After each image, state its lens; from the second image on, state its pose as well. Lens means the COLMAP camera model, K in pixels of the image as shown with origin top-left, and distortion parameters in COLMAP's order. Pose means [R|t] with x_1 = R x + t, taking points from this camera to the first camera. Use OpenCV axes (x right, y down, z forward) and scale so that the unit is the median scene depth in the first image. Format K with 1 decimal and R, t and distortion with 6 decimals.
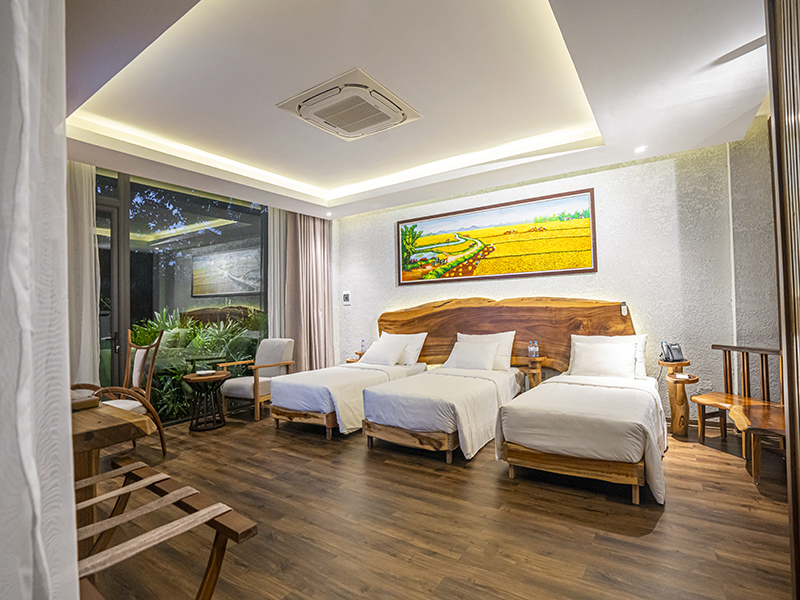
lens RADIAL K [[374.0, 0, 416.0], [0, 374.0, 298.8], [0, 0, 1]] dist [-0.061902, 0.022816]
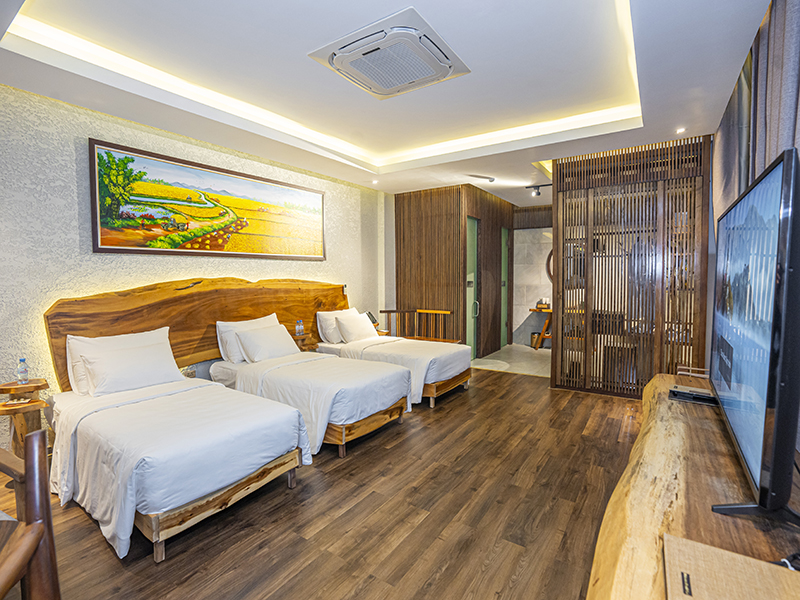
lens RADIAL K [[374.0, 0, 393.0], [0, 374.0, 295.7], [0, 0, 1]] dist [-0.061902, 0.022816]
pose [[0.079502, -0.019452, 0.996645, -0.627614], [-0.015141, 0.999671, 0.020719, 0.014147], [-0.996720, -0.016737, 0.079181, 0.555805]]
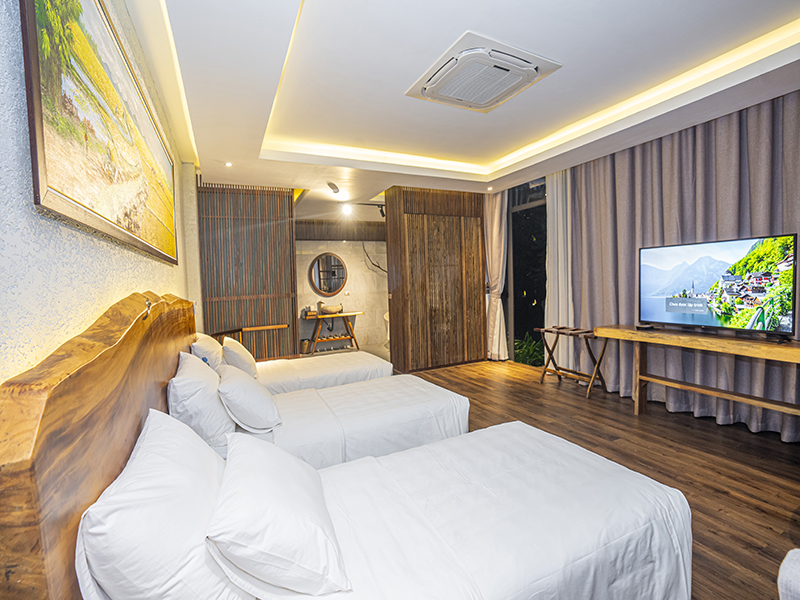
lens RADIAL K [[374.0, 0, 385.3], [0, 374.0, 297.9], [0, 0, 1]] dist [-0.061902, 0.022816]
pose [[-0.810772, 0.037062, 0.584188, -0.301732], [0.053242, 0.998526, 0.010543, 0.012227], [-0.582936, 0.039652, -0.811550, 1.160403]]
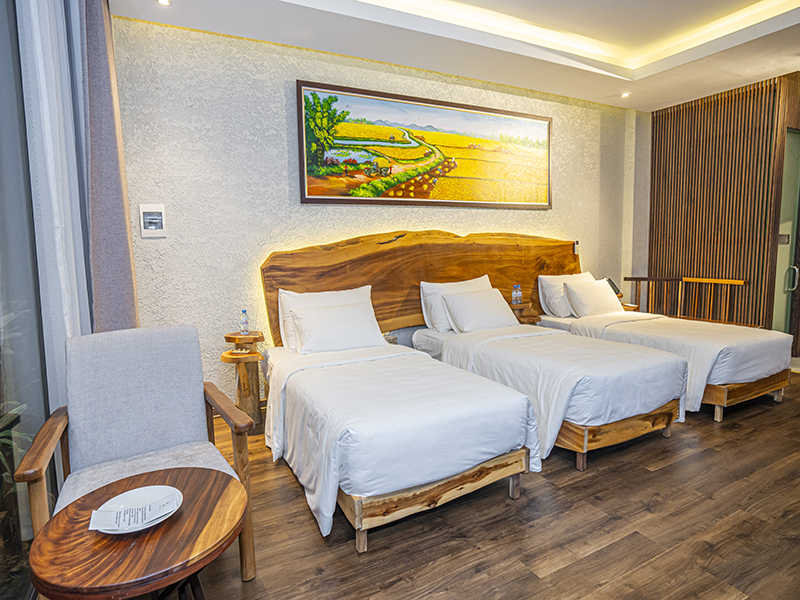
lens RADIAL K [[441.2, 0, 399.4], [0, 441.2, 289.7], [0, 0, 1]] dist [-0.048265, 0.017556]
pose [[0.527026, -0.064444, 0.847402, -0.575414], [-0.014389, 0.996301, 0.084716, 0.037556], [-0.849727, -0.056841, 0.524150, 0.603172]]
